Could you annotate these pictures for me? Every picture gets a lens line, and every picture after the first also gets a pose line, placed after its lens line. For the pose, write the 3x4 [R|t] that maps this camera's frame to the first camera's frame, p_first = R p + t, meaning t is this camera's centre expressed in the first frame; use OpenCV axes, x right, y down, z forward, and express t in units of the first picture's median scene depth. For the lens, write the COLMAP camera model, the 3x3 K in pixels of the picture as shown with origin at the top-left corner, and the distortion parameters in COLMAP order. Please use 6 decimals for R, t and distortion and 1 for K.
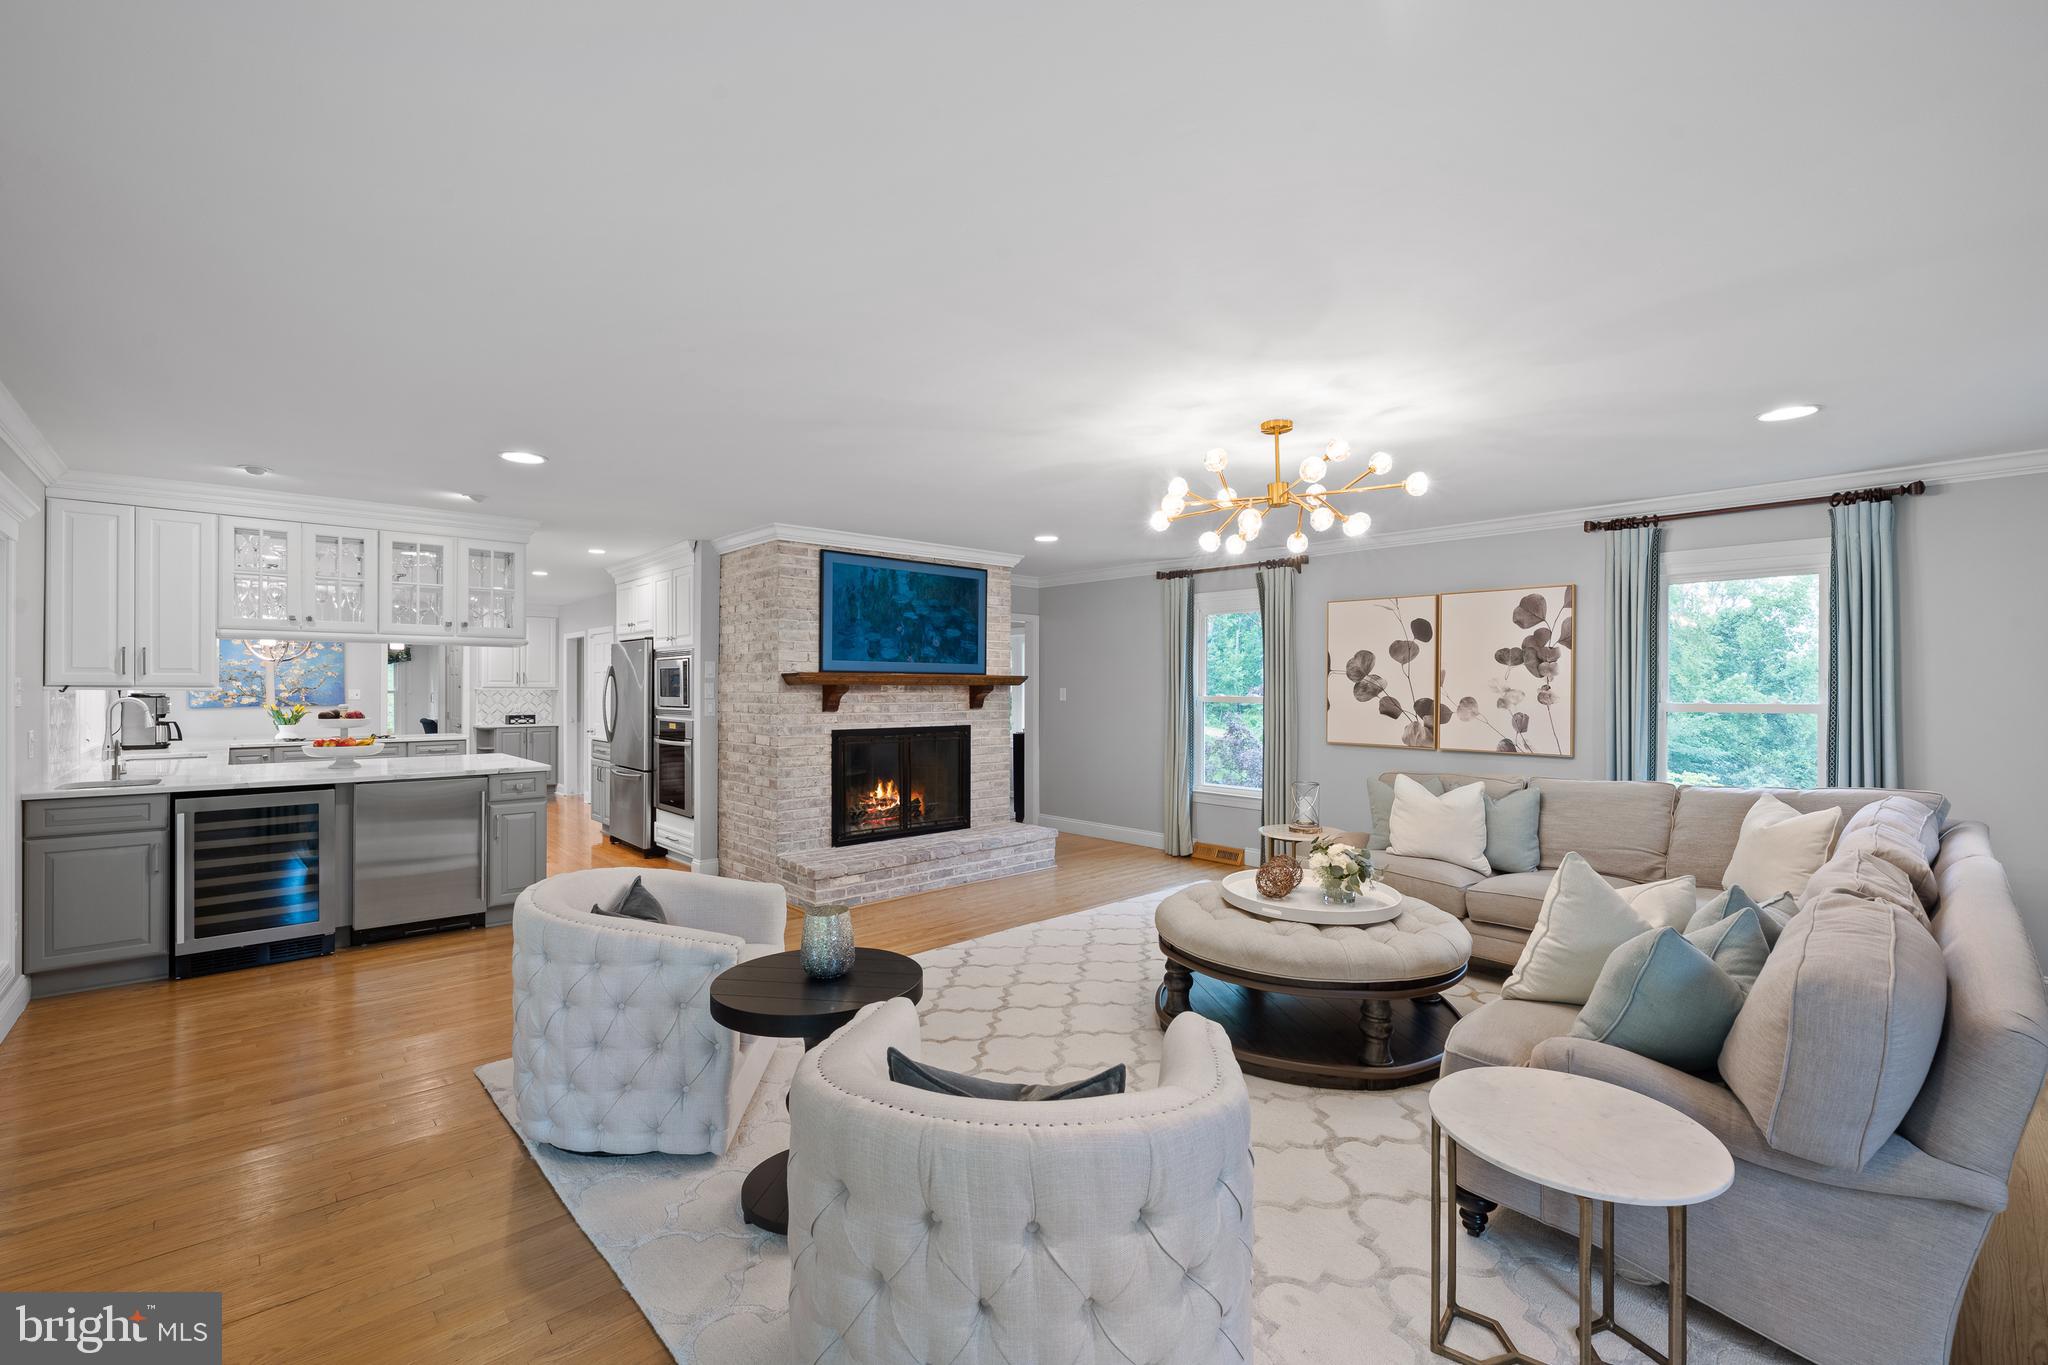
lens RADIAL K [[871.8, 0, 1024.0], [0, 871.8, 682.5], [0, 0, 1]] dist [-0.000098, -0.000056]
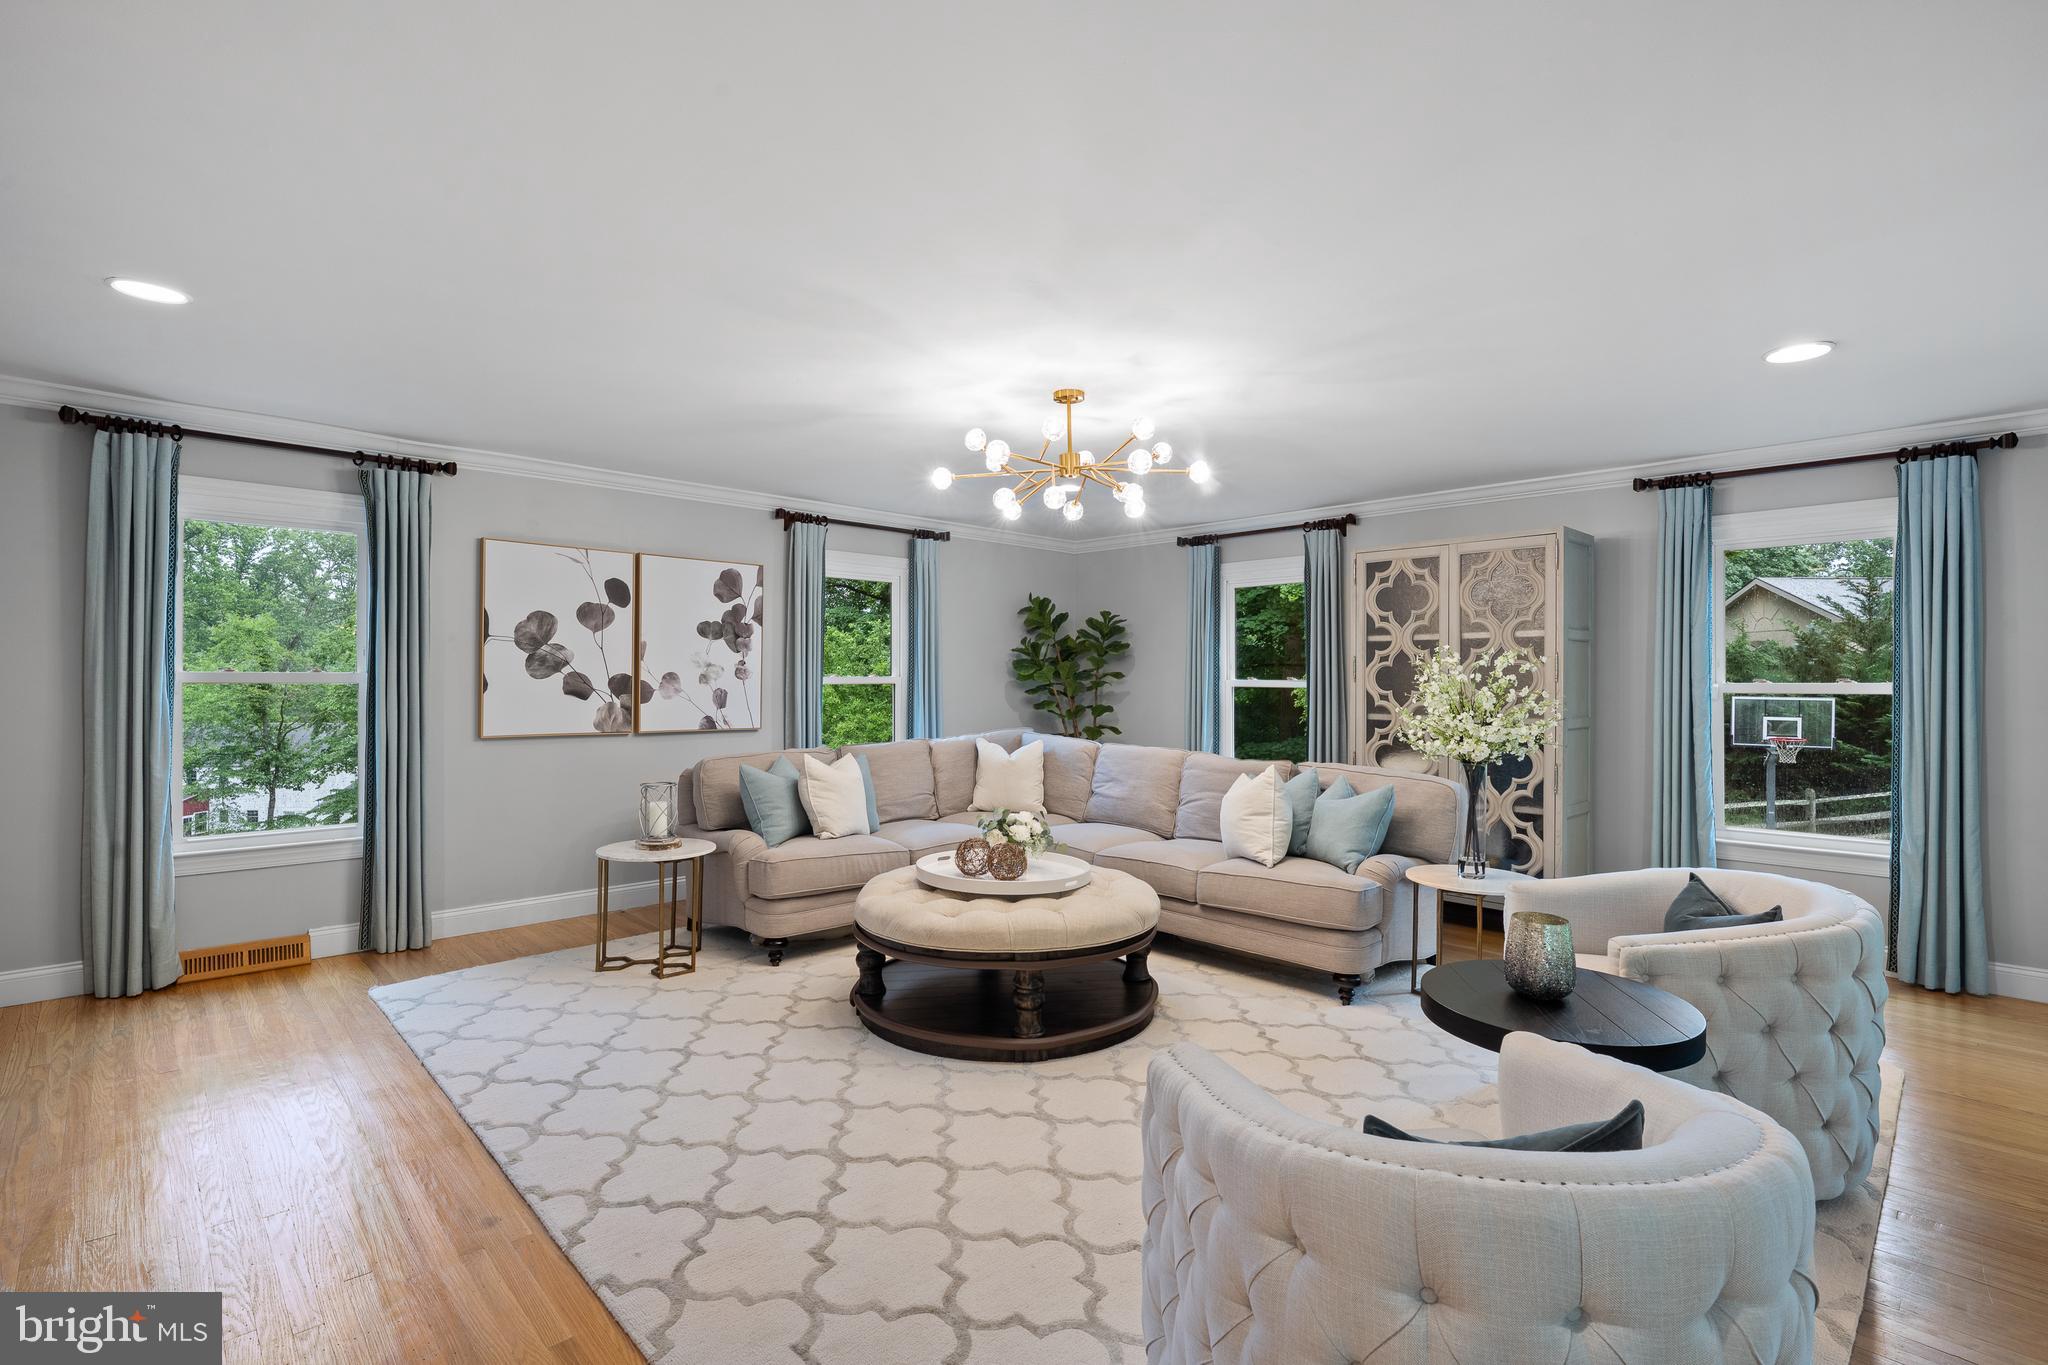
lens RADIAL K [[948.0, 0, 1028.0], [0, 948.0, 675.5], [0, 0, 1]] dist [-0.002996, 0.000094]
pose [[-0.020393, -0.001992, 0.999790, -0.454585], [-0.011275, 0.999935, 0.001762, 0.013259], [-0.999728, -0.011236, -0.020414, 0.614019]]
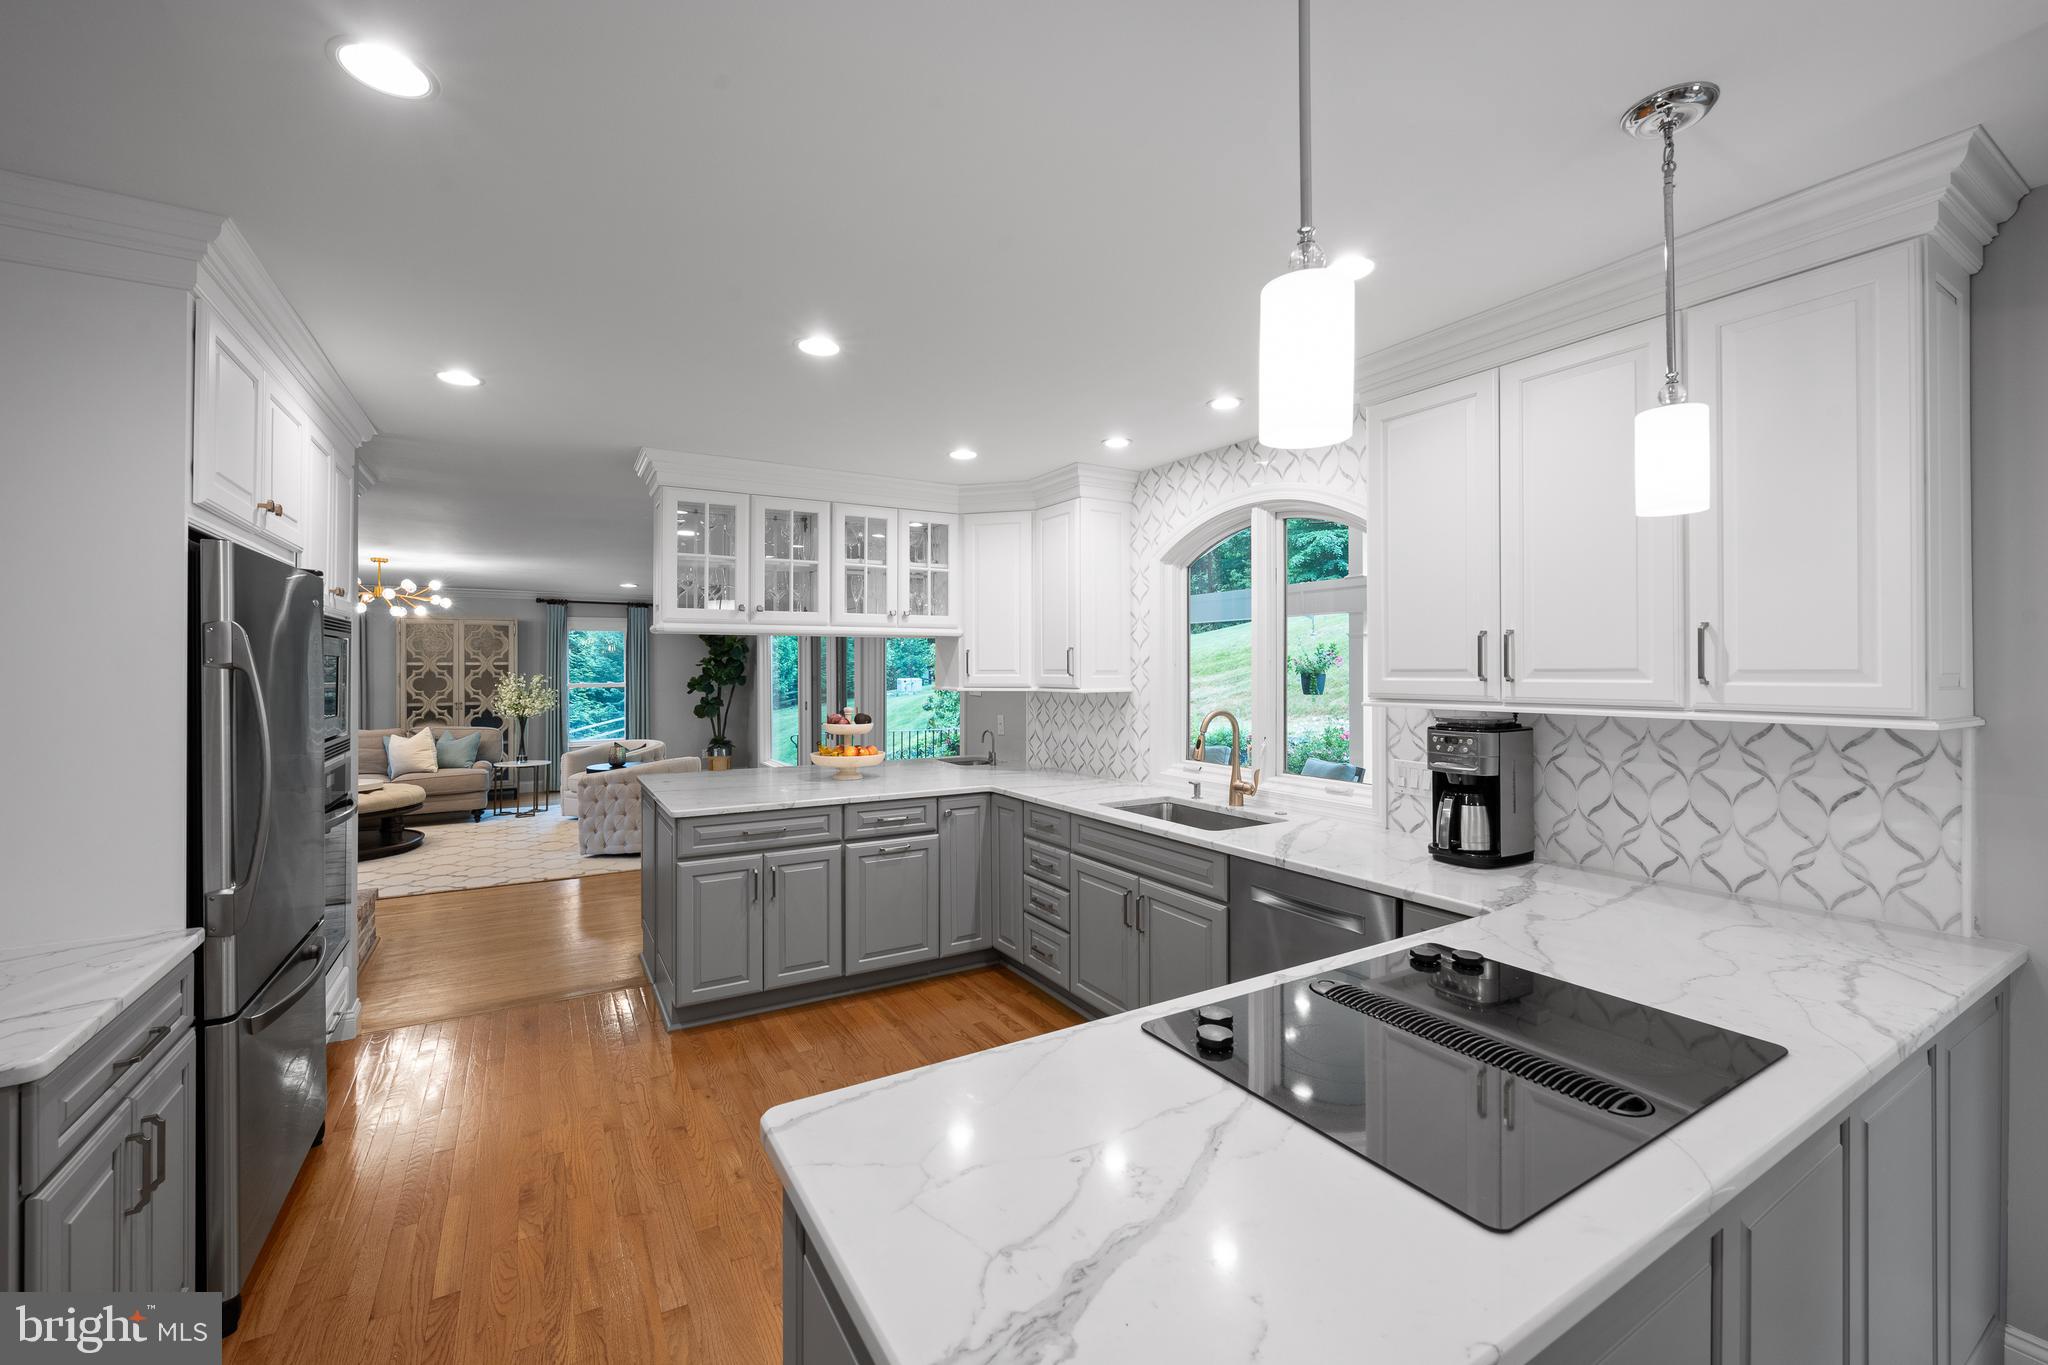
lens RADIAL K [[823.9, 0, 1024.0], [0, 823.9, 682.5], [0, 0, 1]] dist [-0.006512, 0.000855]
pose [[-0.980406, -0.004080, 0.196946, -0.925303], [-0.002072, 0.999944, 0.010398, -0.007252], [-0.196977, 0.009787, -0.980359, 1.479554]]
